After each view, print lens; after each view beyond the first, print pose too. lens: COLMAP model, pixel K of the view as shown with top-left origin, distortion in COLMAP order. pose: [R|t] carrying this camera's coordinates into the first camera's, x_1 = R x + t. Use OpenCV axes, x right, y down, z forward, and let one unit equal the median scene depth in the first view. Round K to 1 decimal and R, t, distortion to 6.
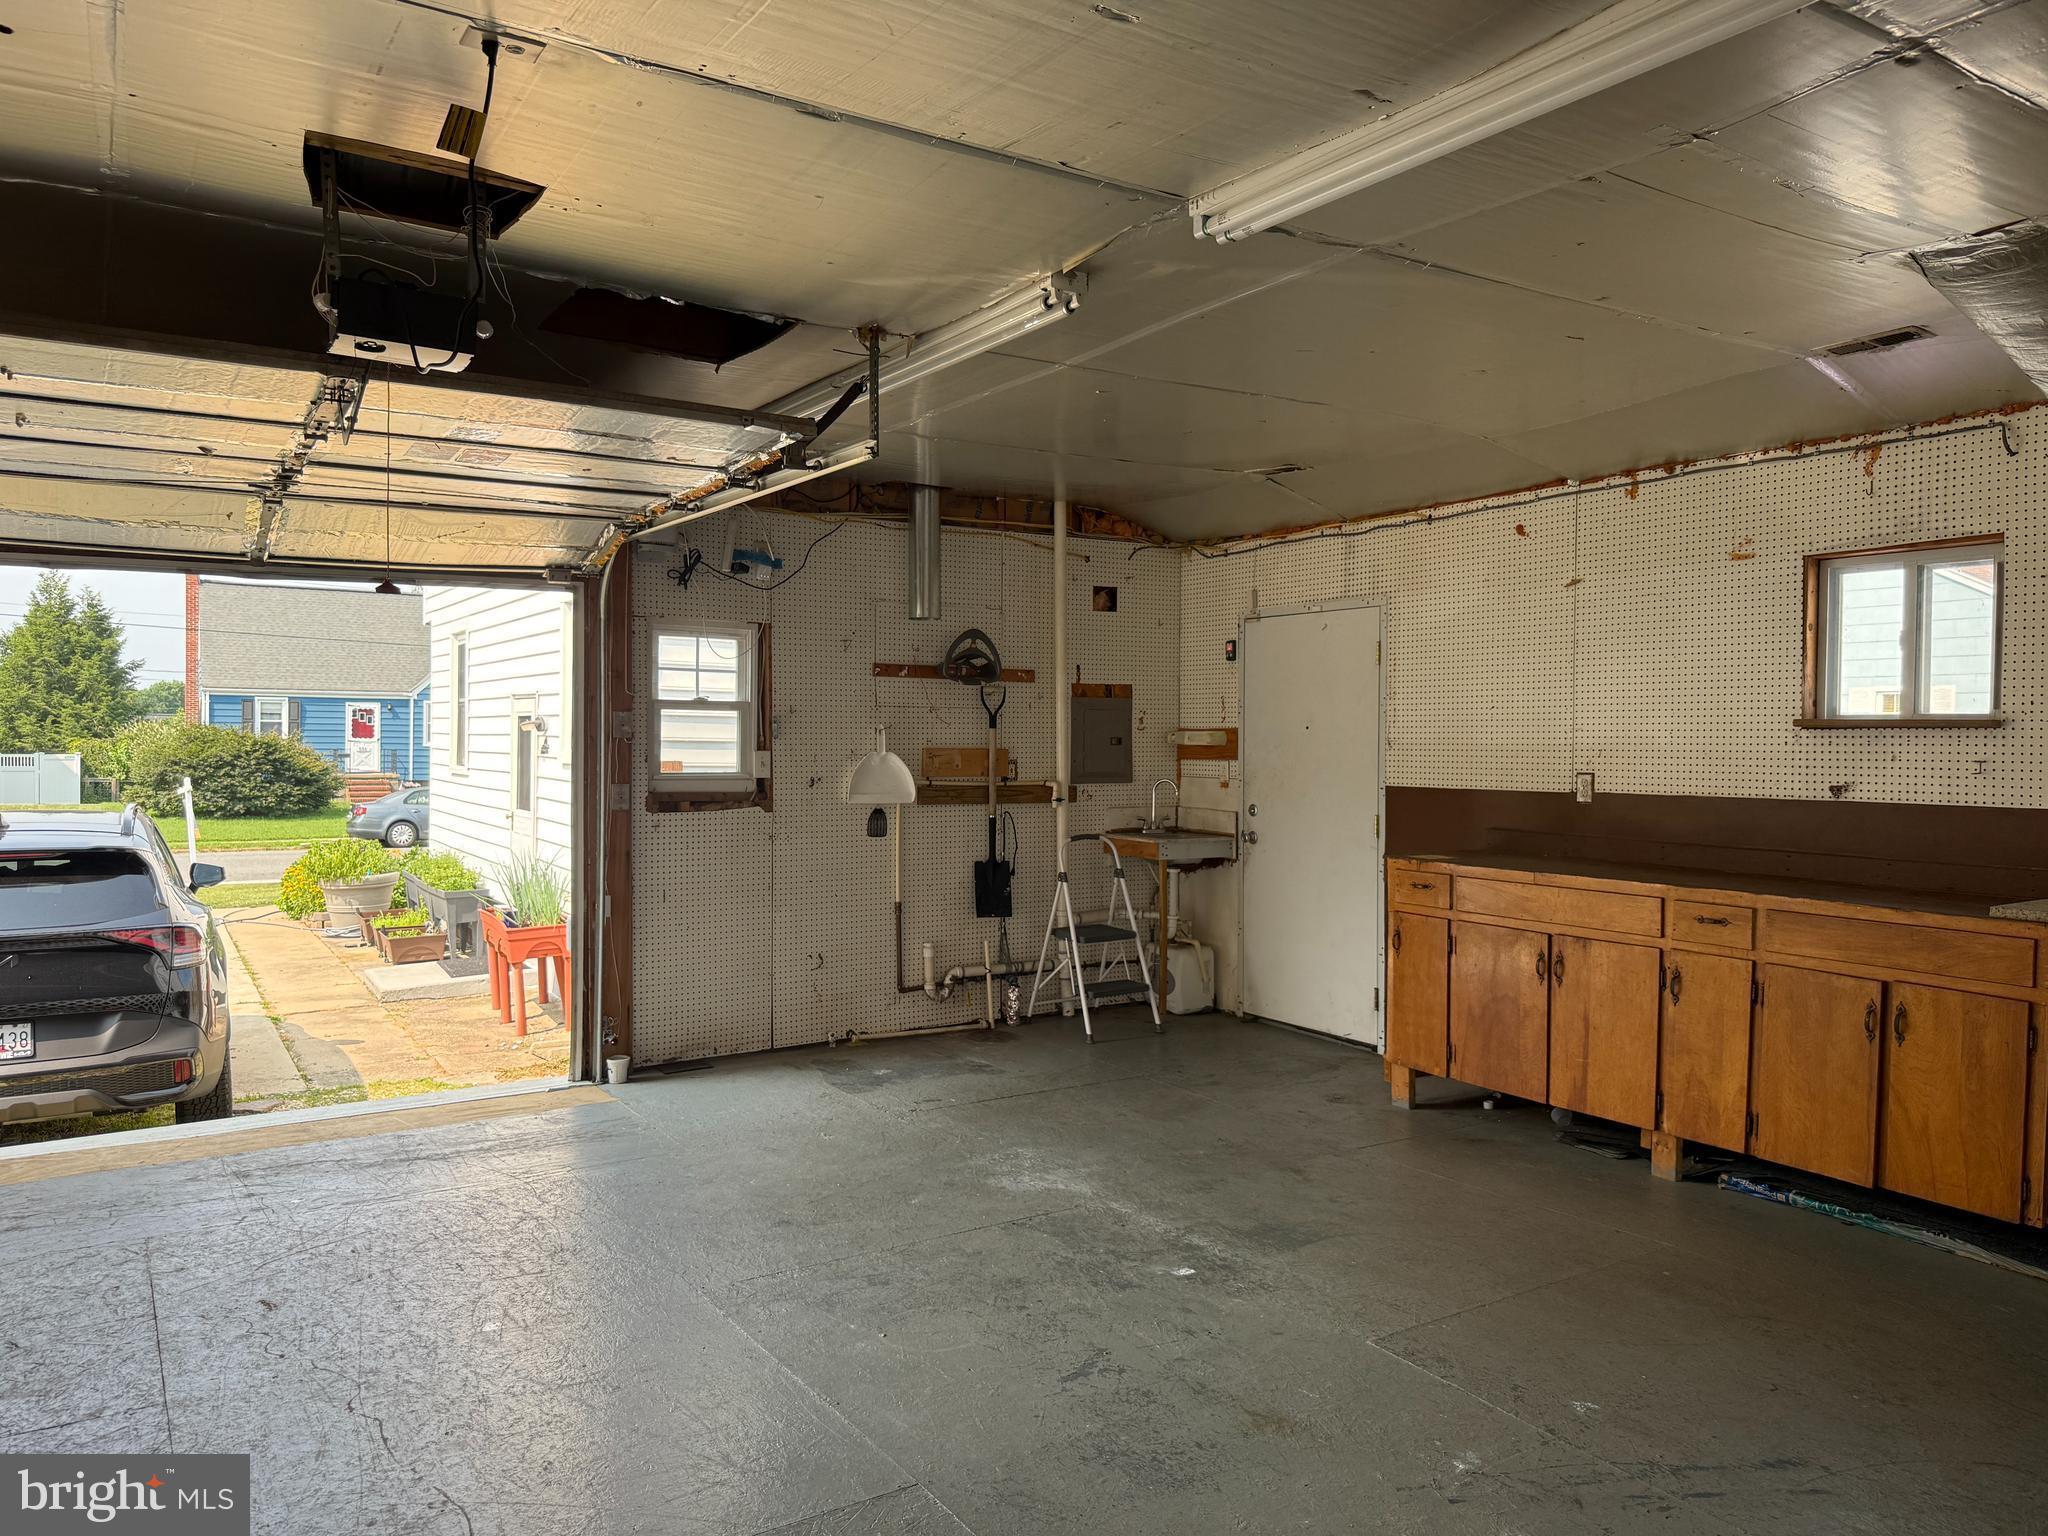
lens RADIAL K [[1422.0, 0, 1035.5], [0, 1422.0, 771.2], [0, 0, 1]] dist [-0.004247, -0.015030]
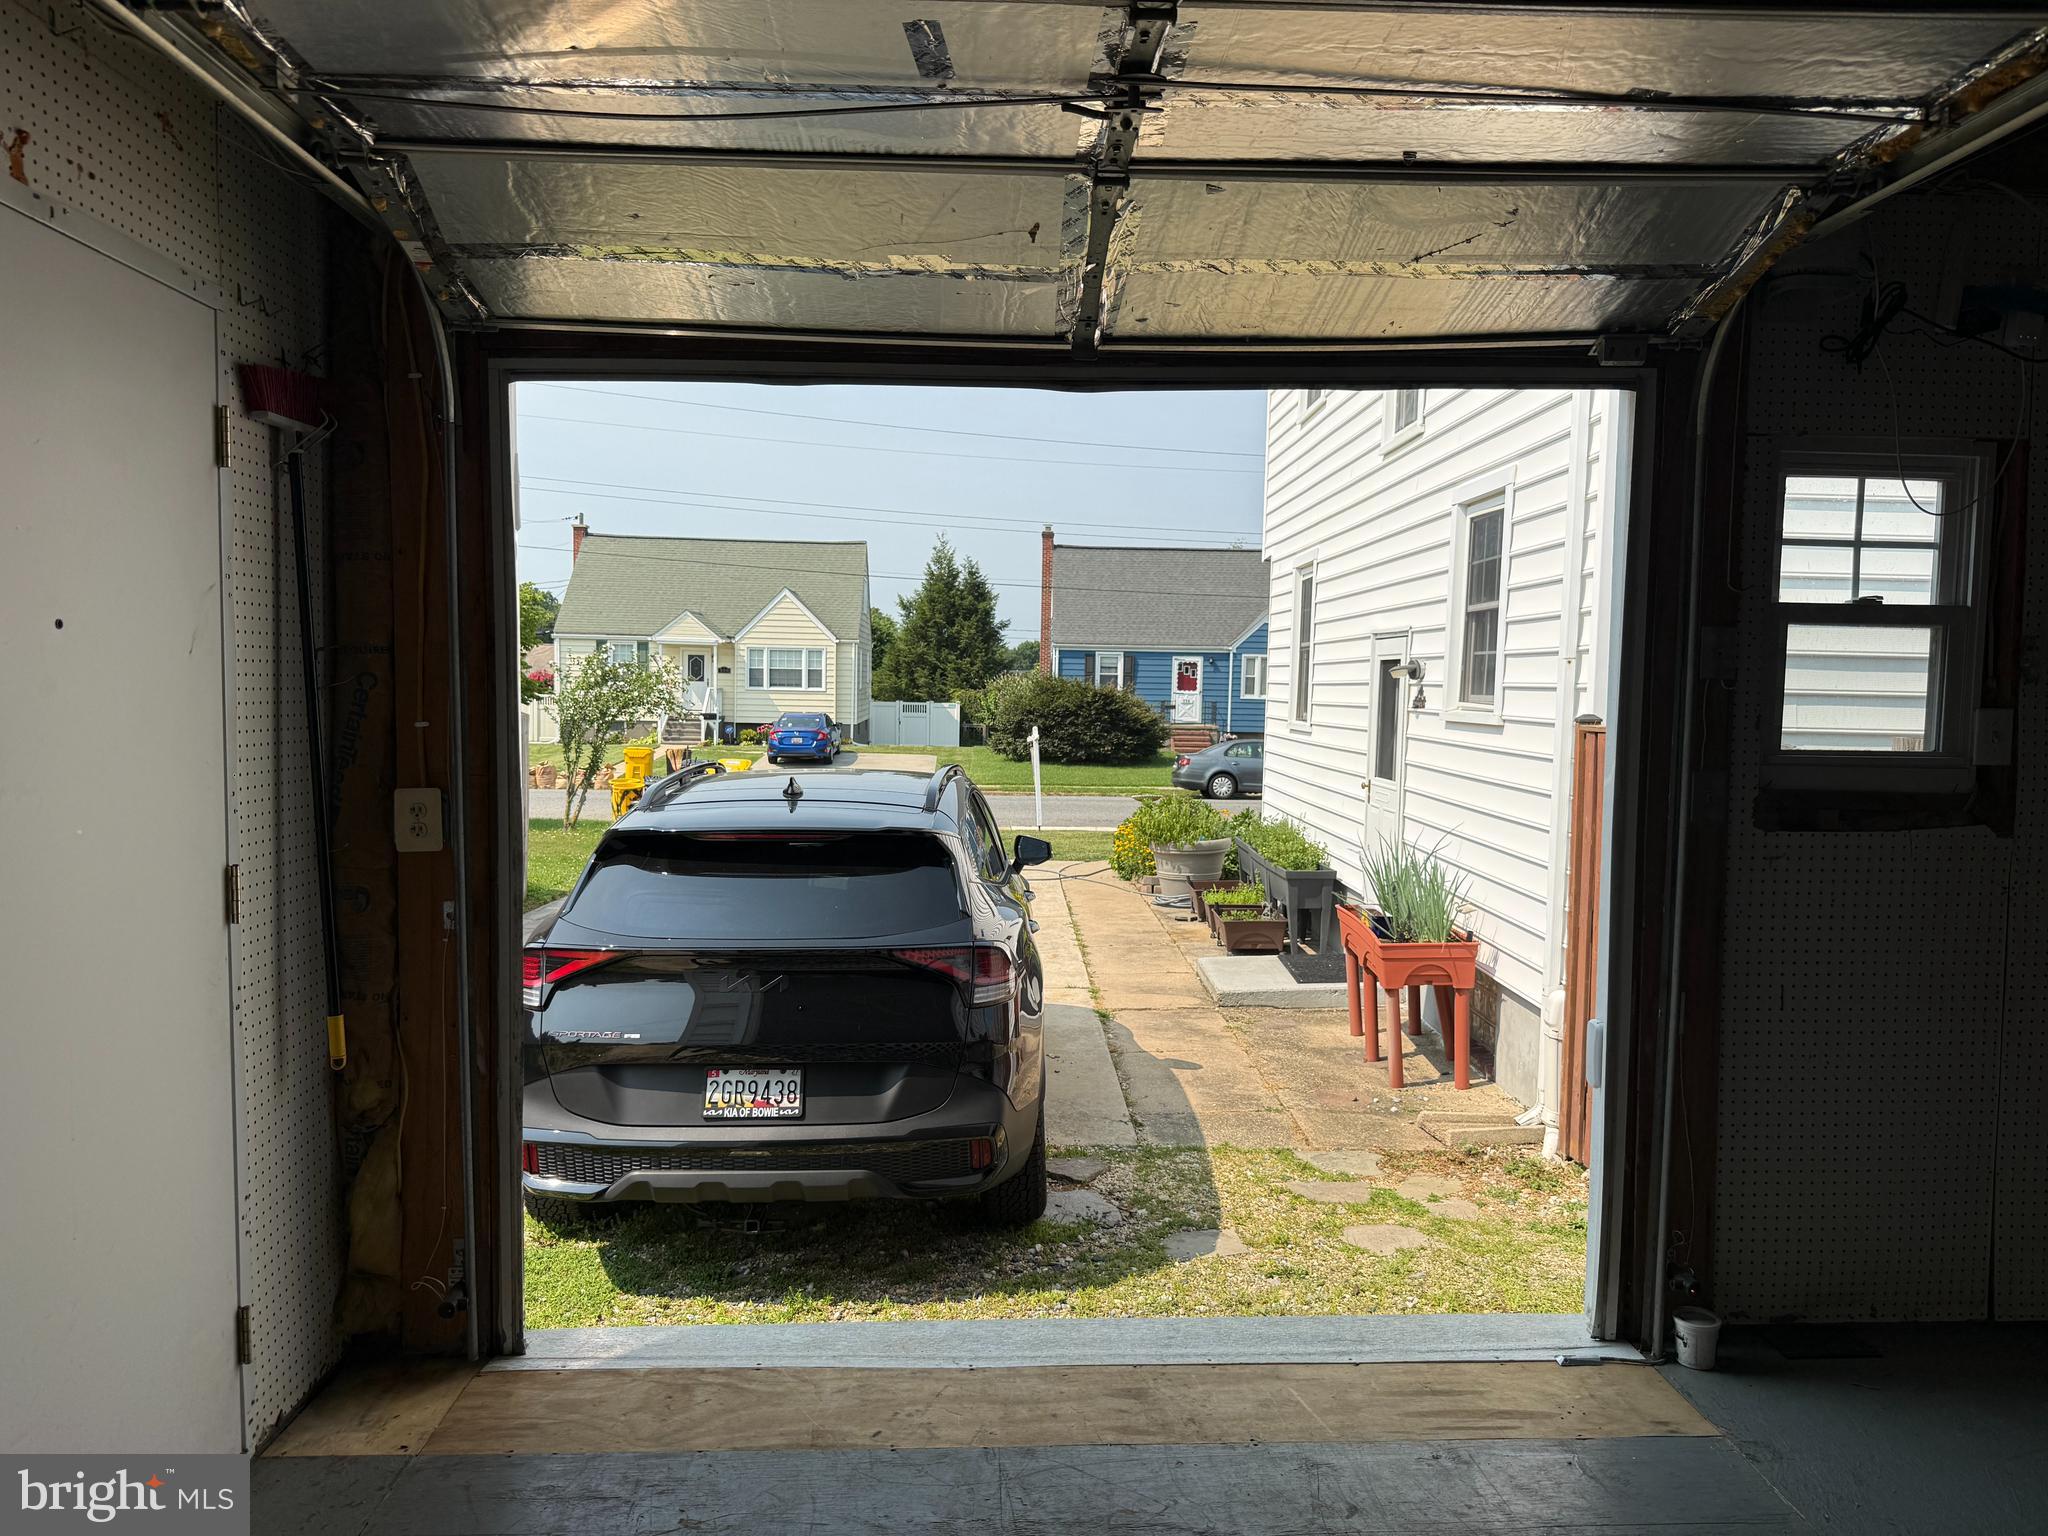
lens RADIAL K [[1422.0, 0, 1029.9], [0, 1422.0, 770.8], [0, 0, 1]] dist [-0.004247, -0.015030]
pose [[0.852630, 0.034919, -0.521347, -0.155770], [-0.018486, 0.999156, 0.036688, -0.003360], [0.522188, -0.021644, 0.852555, 0.293261]]
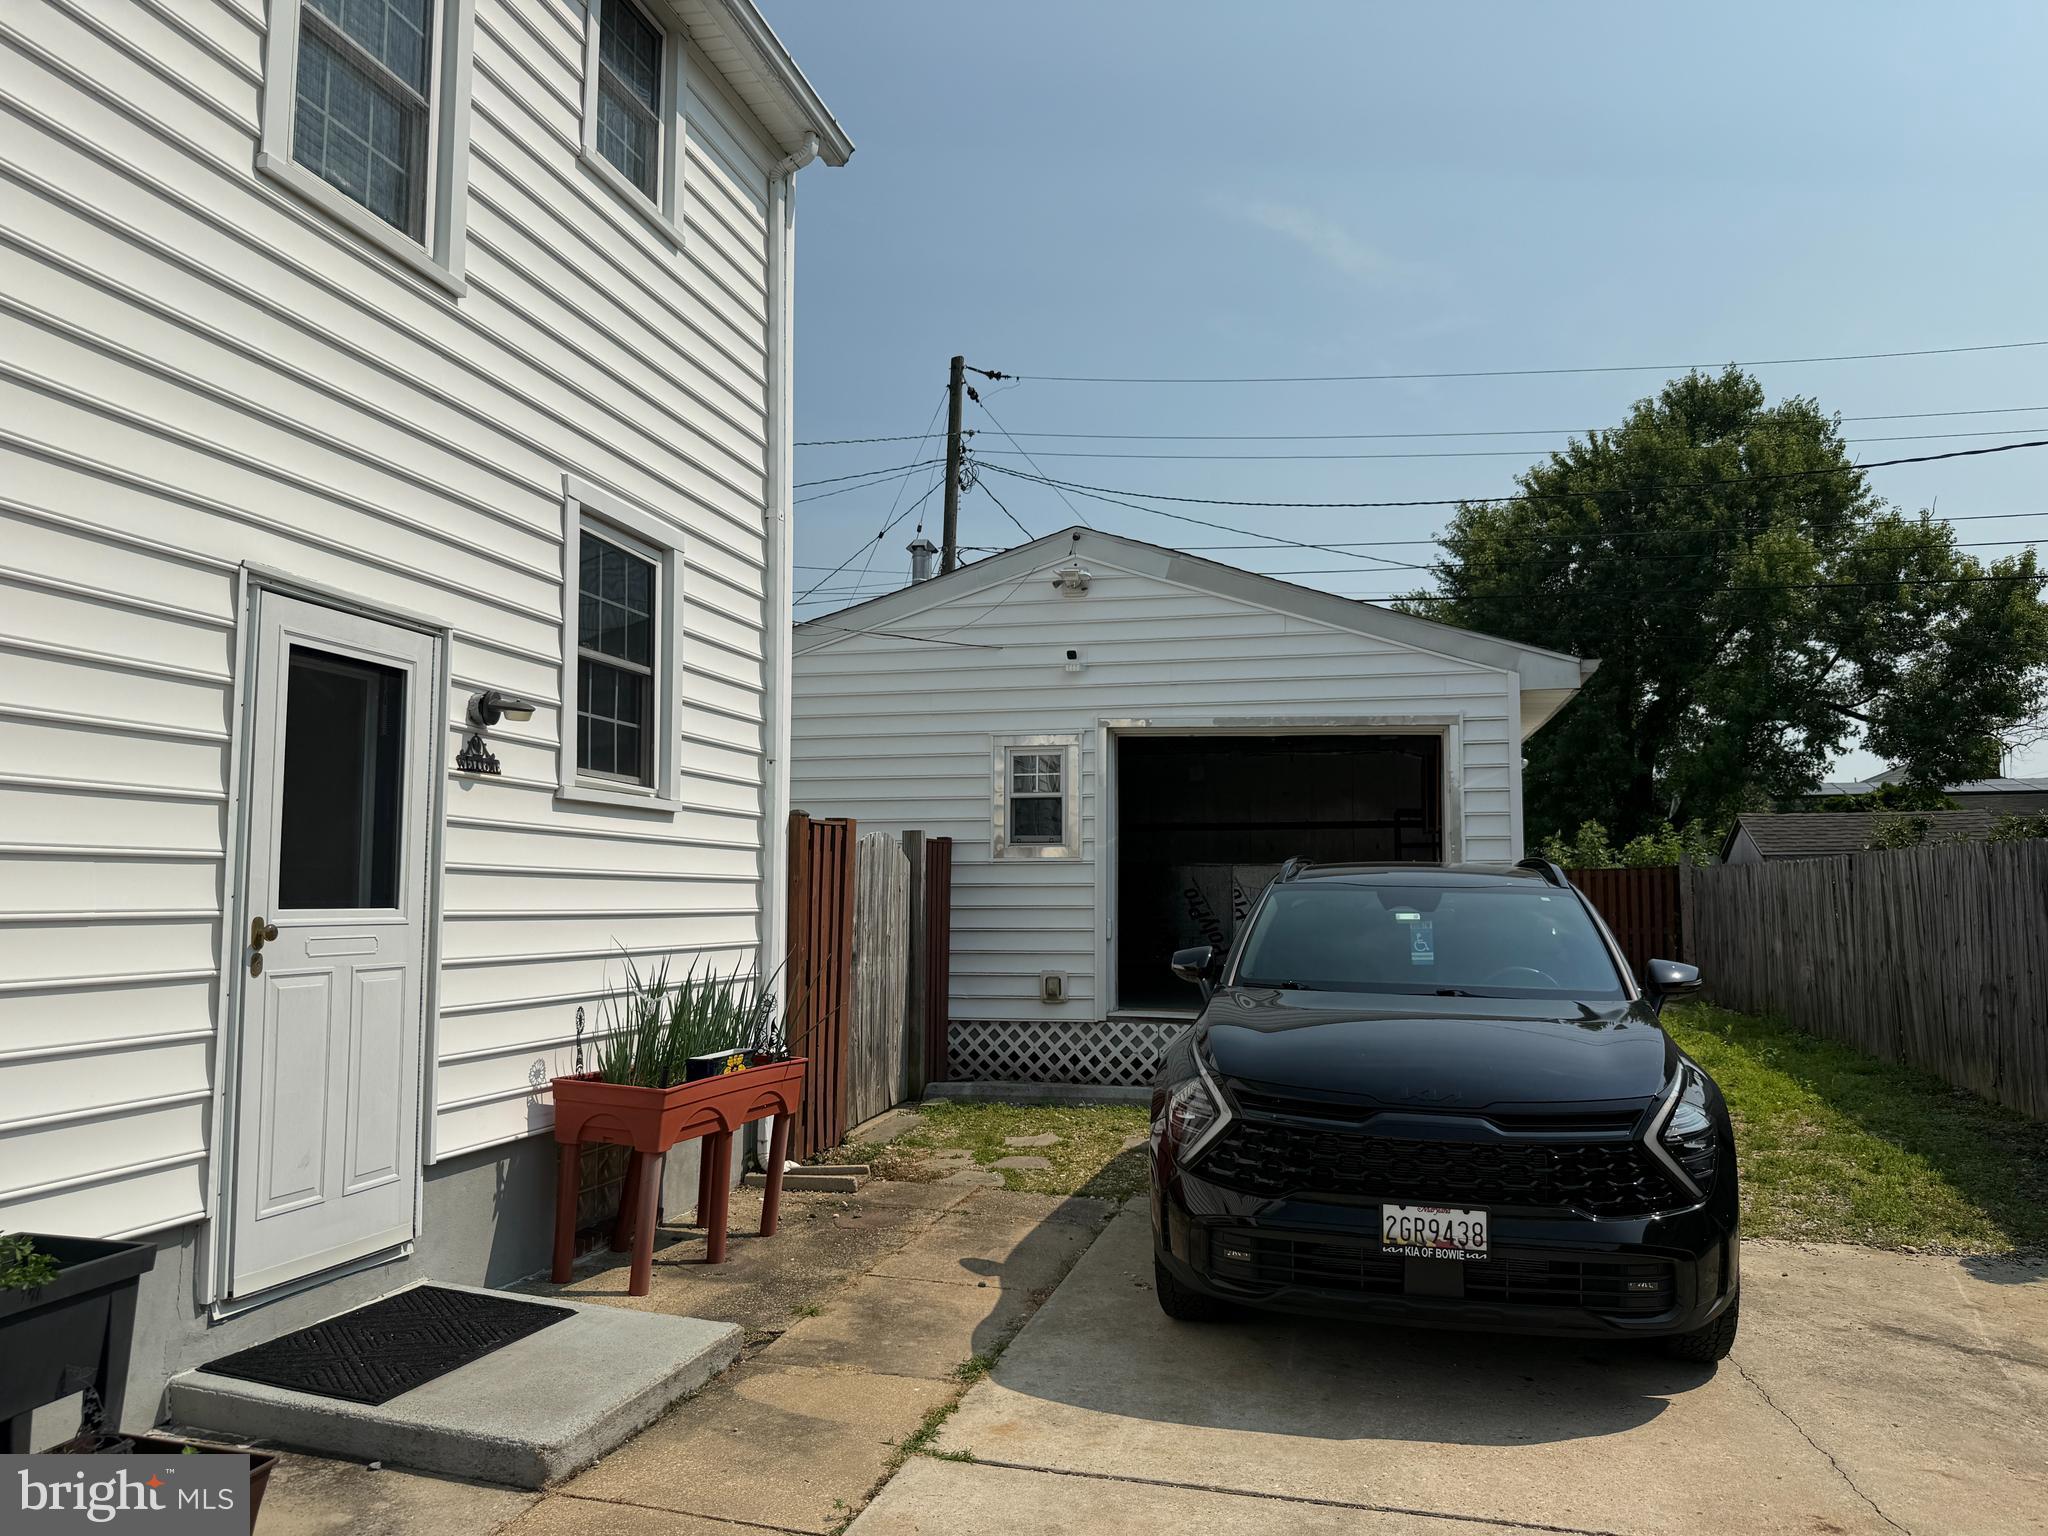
lens RADIAL K [[1422.0, 0, 1027.7], [0, 1422.0, 763.5], [0, 0, 1]] dist [-0.004247, -0.015030]
pose [[-0.680458, 0.054147, 0.730783, -1.045791], [0.008946, 0.997806, -0.065602, 0.021021], [-0.732732, -0.038102, -0.679450, 1.542310]]
